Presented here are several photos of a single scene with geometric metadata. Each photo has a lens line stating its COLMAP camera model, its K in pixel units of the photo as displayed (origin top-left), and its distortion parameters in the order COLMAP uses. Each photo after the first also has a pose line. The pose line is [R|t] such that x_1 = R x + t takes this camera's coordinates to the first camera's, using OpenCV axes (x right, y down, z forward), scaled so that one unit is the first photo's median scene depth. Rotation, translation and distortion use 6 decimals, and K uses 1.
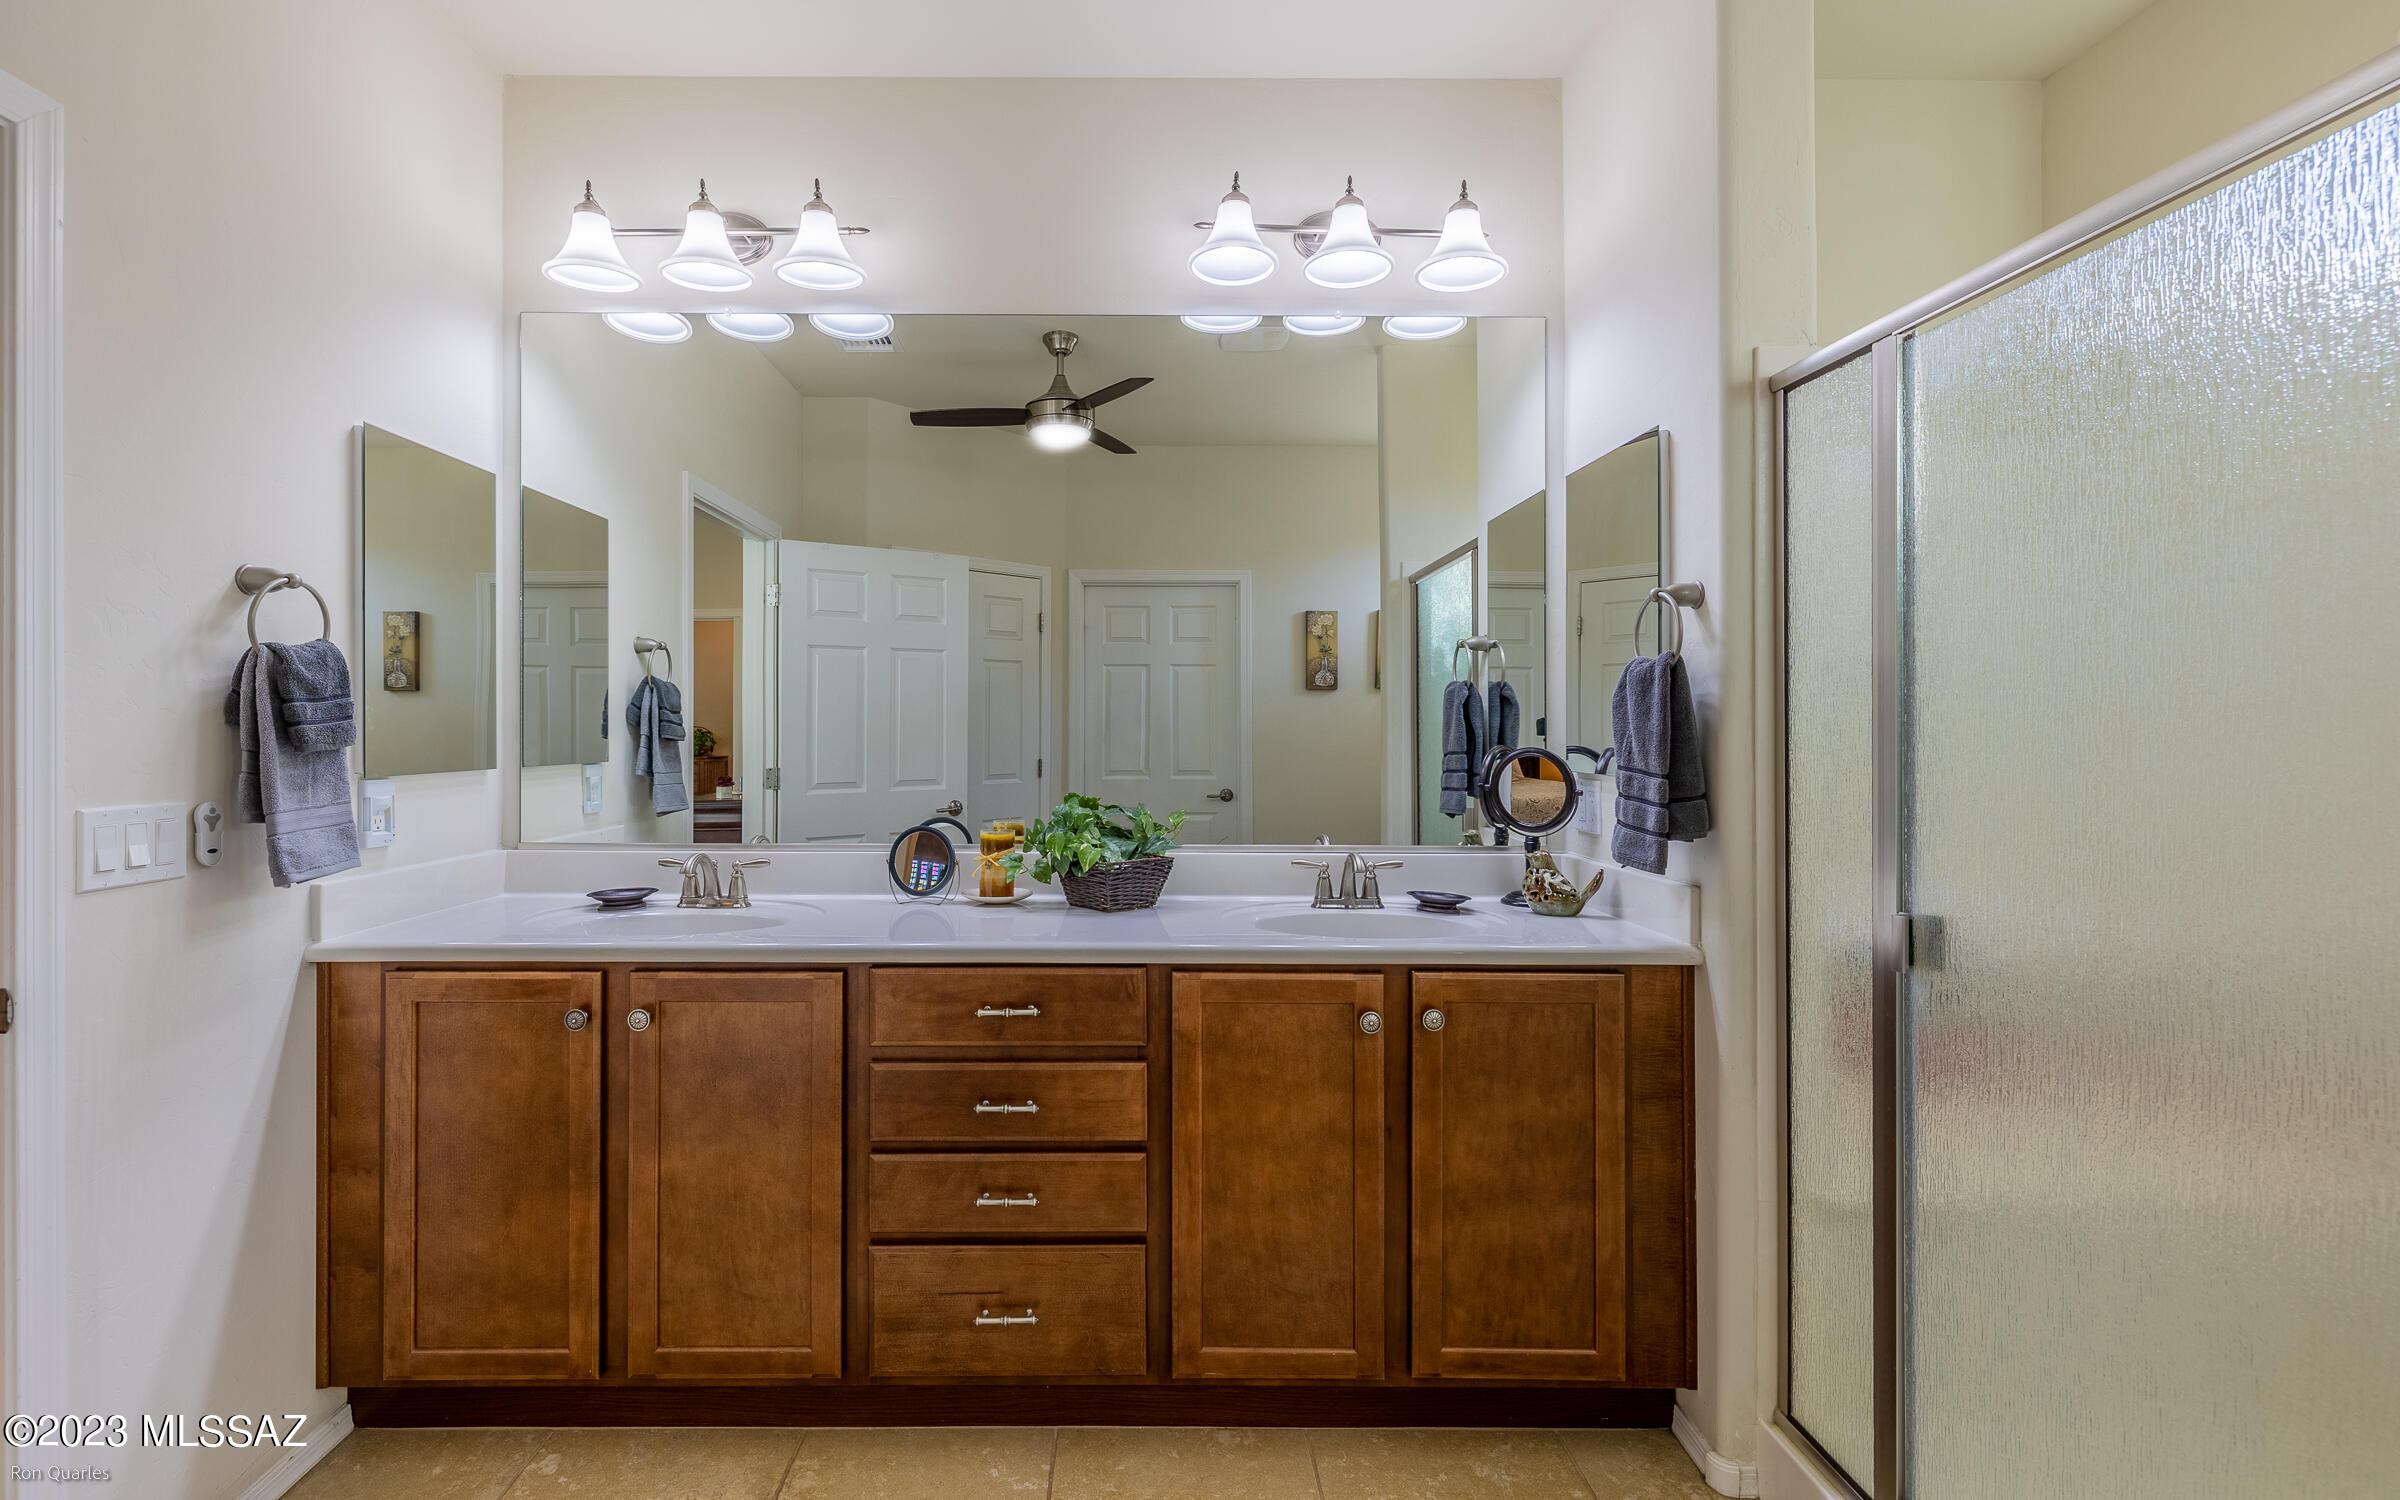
lens RADIAL K [[1028.3, 0, 1058.8], [0, 1028.3, 716.5], [0, 0, 1]] dist [-0.000159, -0.000662]
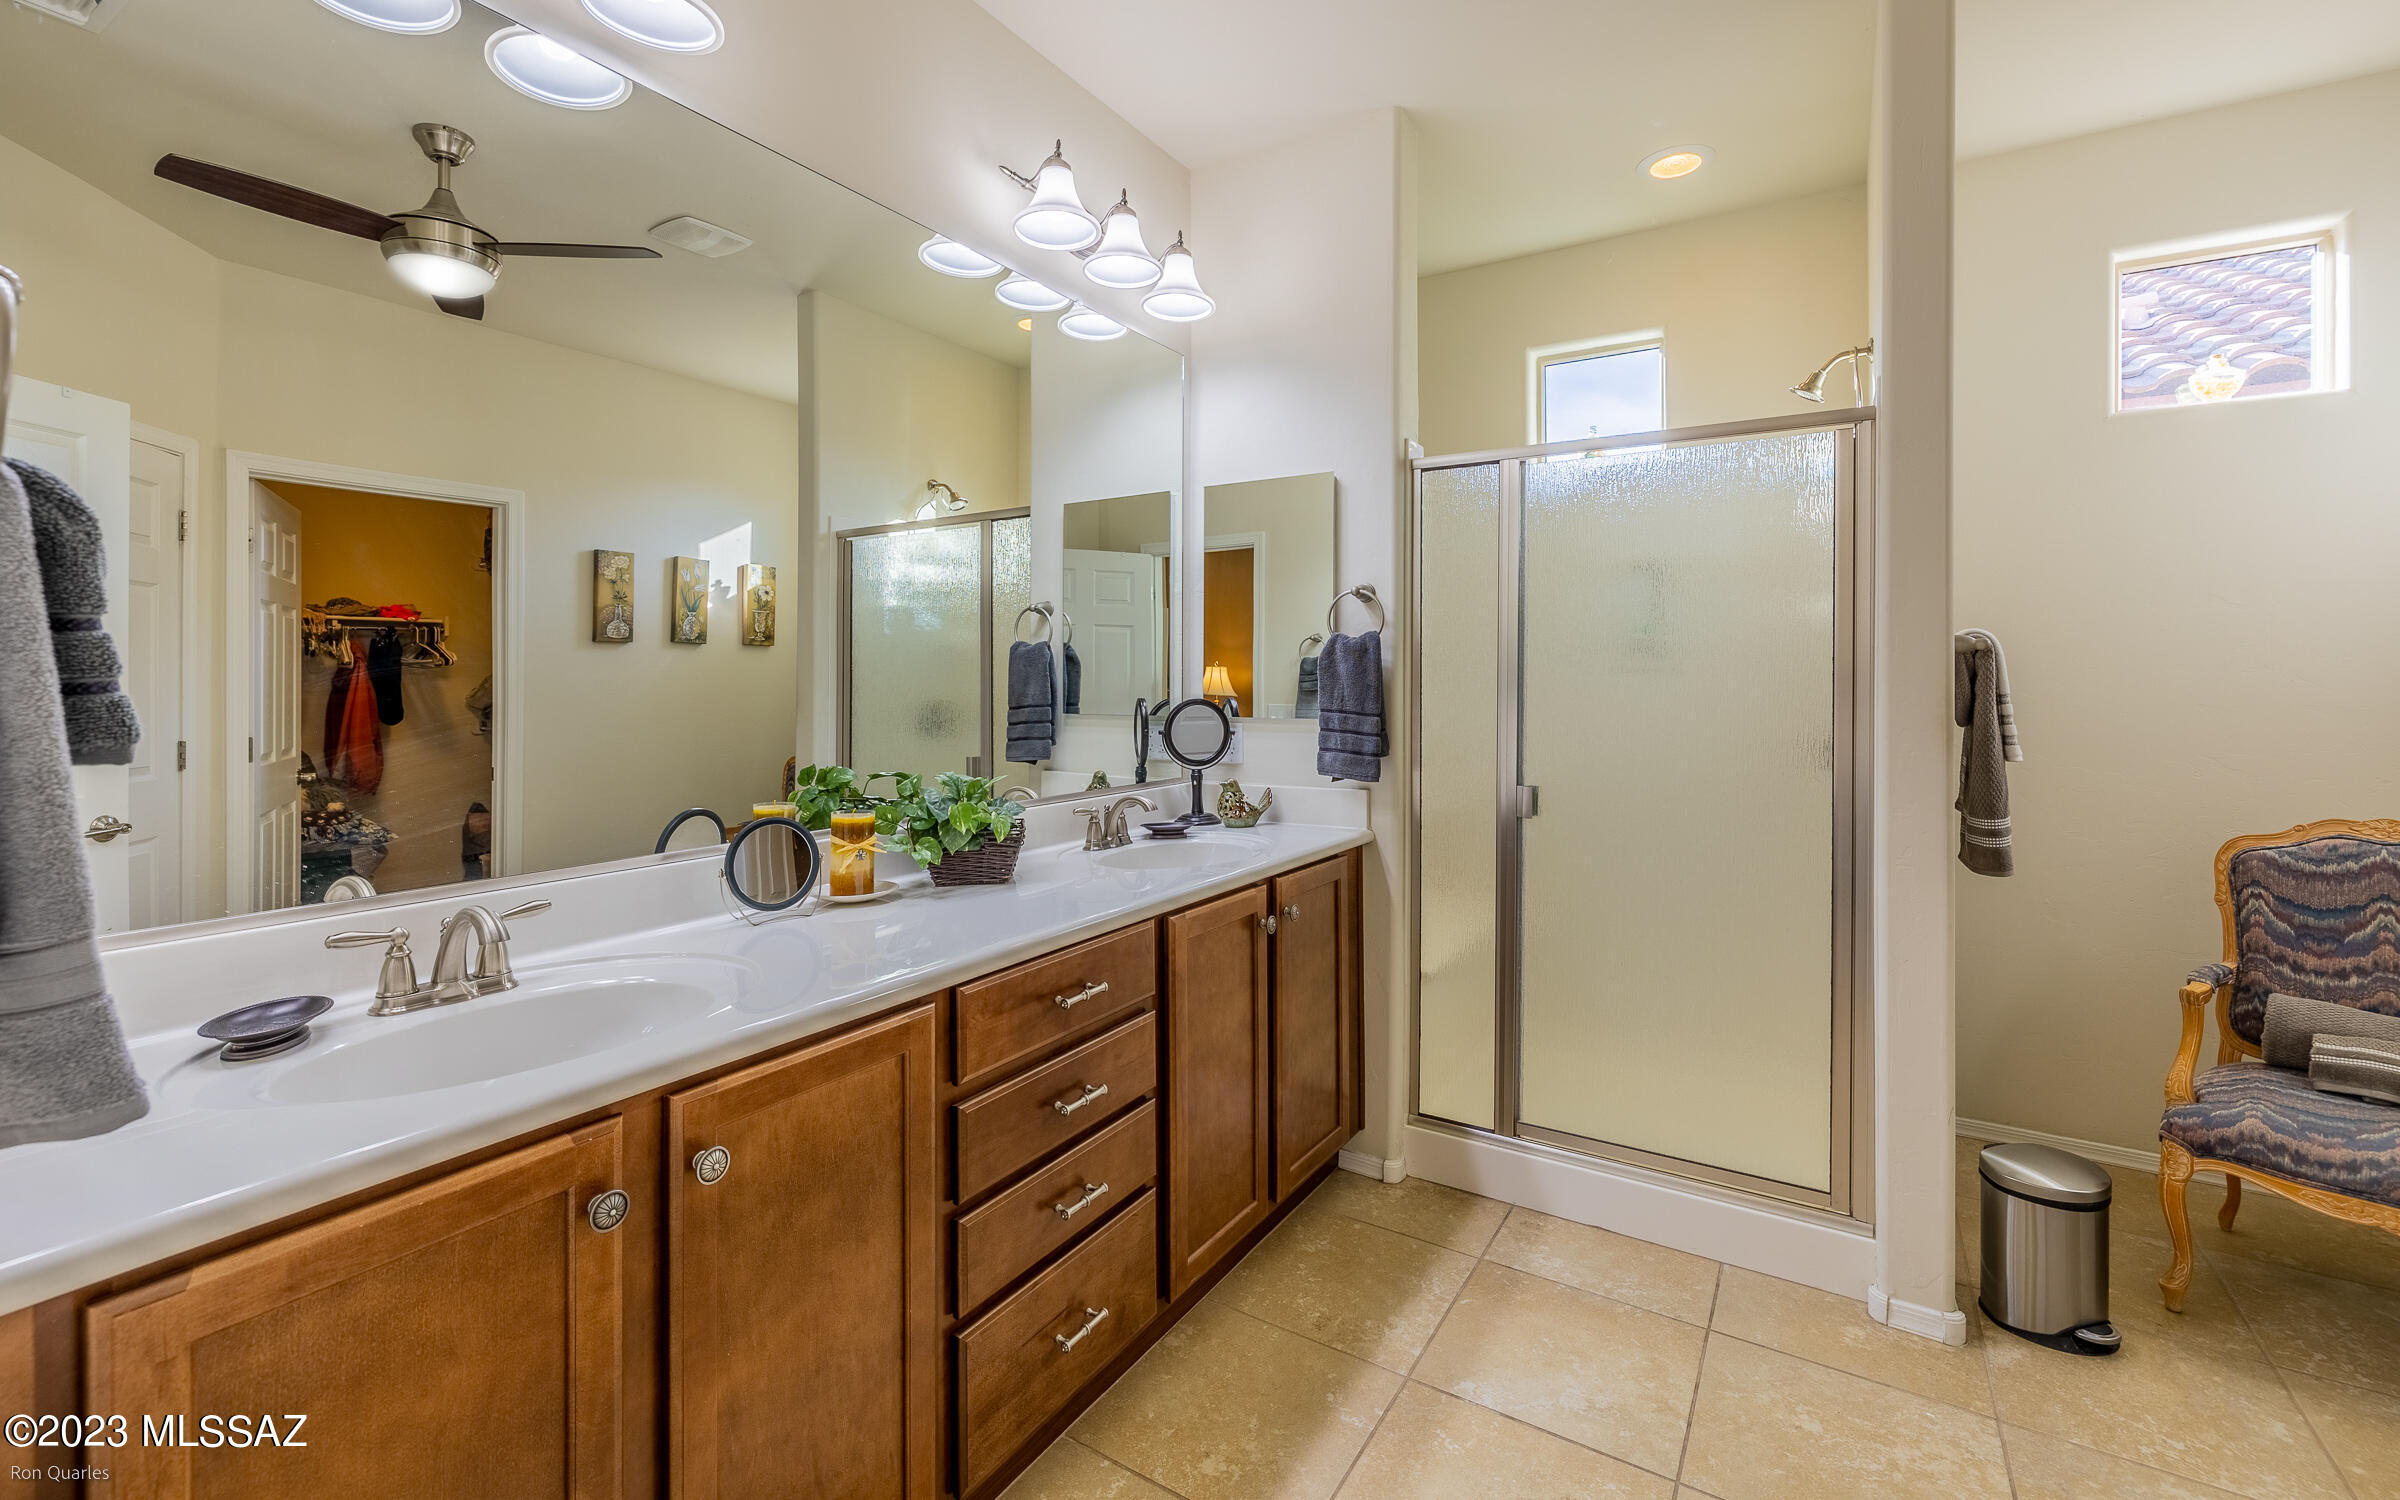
lens RADIAL K [[1028.3, 0, 1177.2], [0, 1028.3, 689.2], [0, 0, 1]] dist [-0.000159, -0.000662]
pose [[0.531618, -0.009090, 0.846936, -0.608631], [-0.003523, 0.999910, 0.012943, 0.002422], [-0.846977, -0.009865, 0.531538, 0.348625]]
